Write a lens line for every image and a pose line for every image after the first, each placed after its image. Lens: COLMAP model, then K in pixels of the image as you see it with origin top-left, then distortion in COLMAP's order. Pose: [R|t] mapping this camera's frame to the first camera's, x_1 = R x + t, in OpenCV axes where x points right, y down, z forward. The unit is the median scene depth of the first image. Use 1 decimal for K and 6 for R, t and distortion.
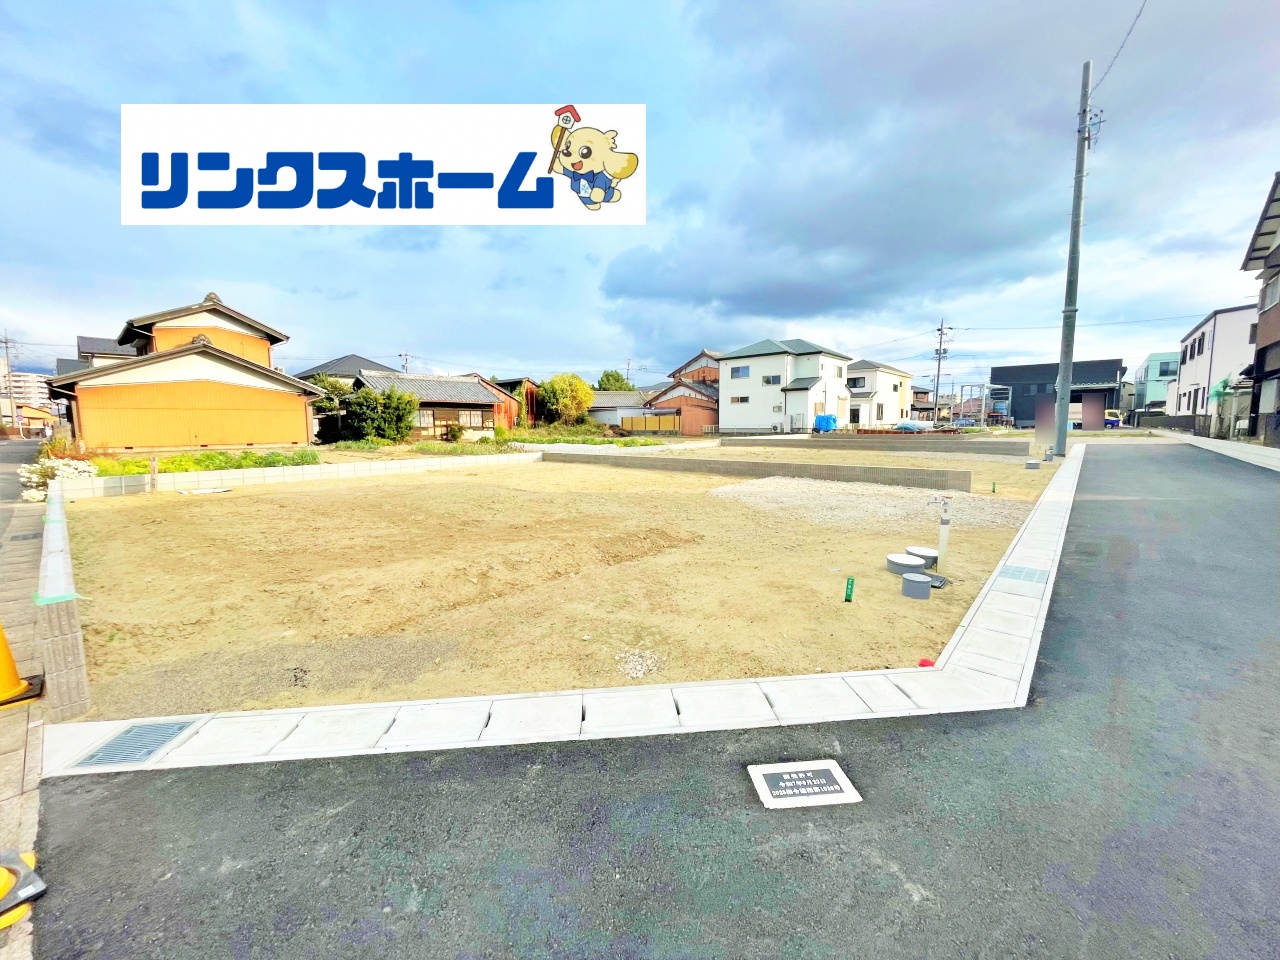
lens RADIAL K [[516.1, 0, 640.0], [0, 516.1, 480.0], [0, 0, 1]] dist [-0.001840, -0.000862]
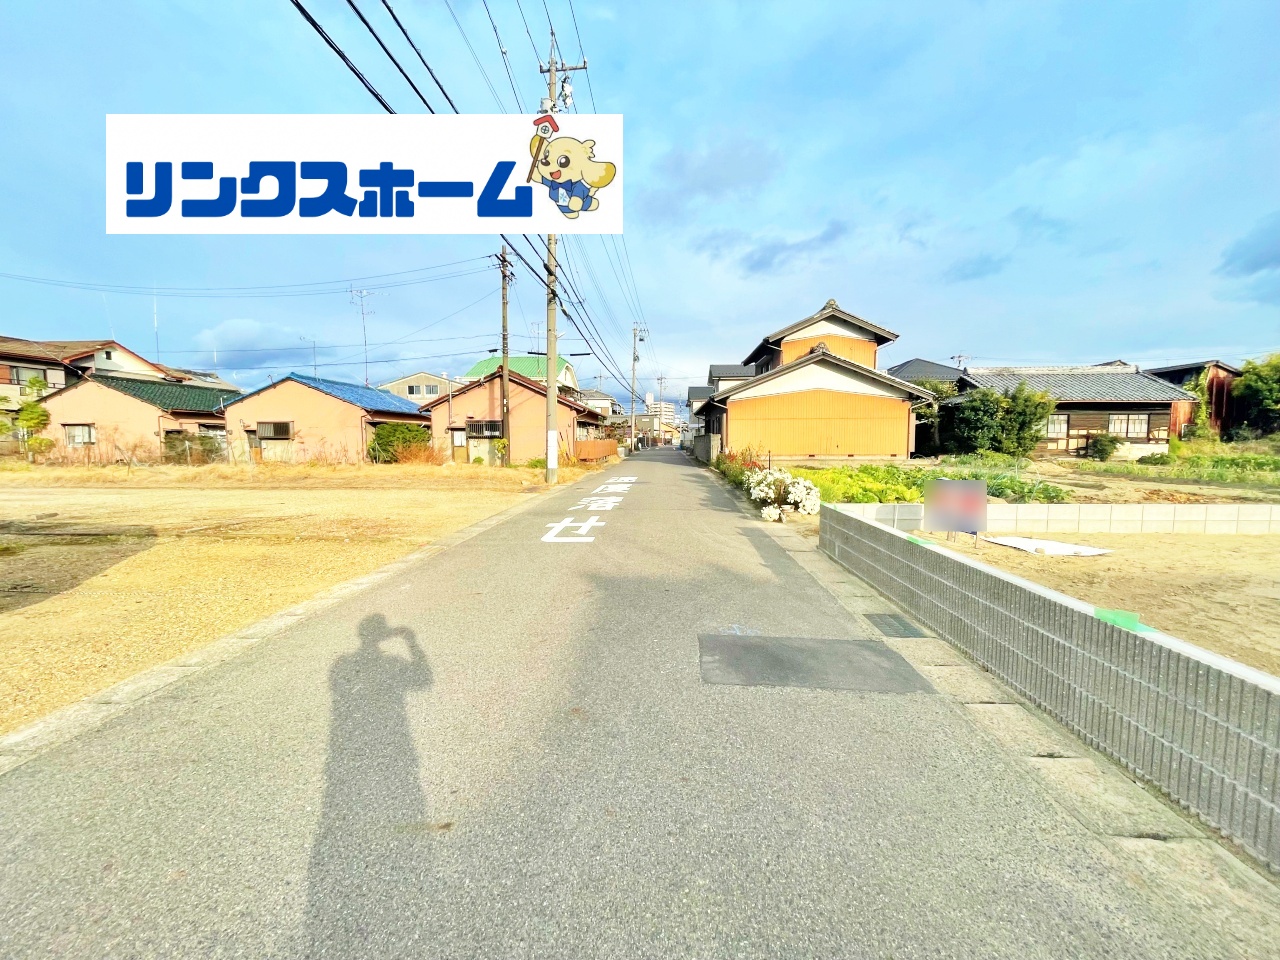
lens RADIAL K [[516.1, 0, 640.0], [0, 516.1, 480.0], [0, 0, 1]] dist [-0.001840, -0.000862]
pose [[0.619659, 0.067346, -0.781977, -0.198263], [-0.085530, 0.996173, 0.018017, -0.006758], [0.780197, 0.055718, 0.623047, 0.093550]]
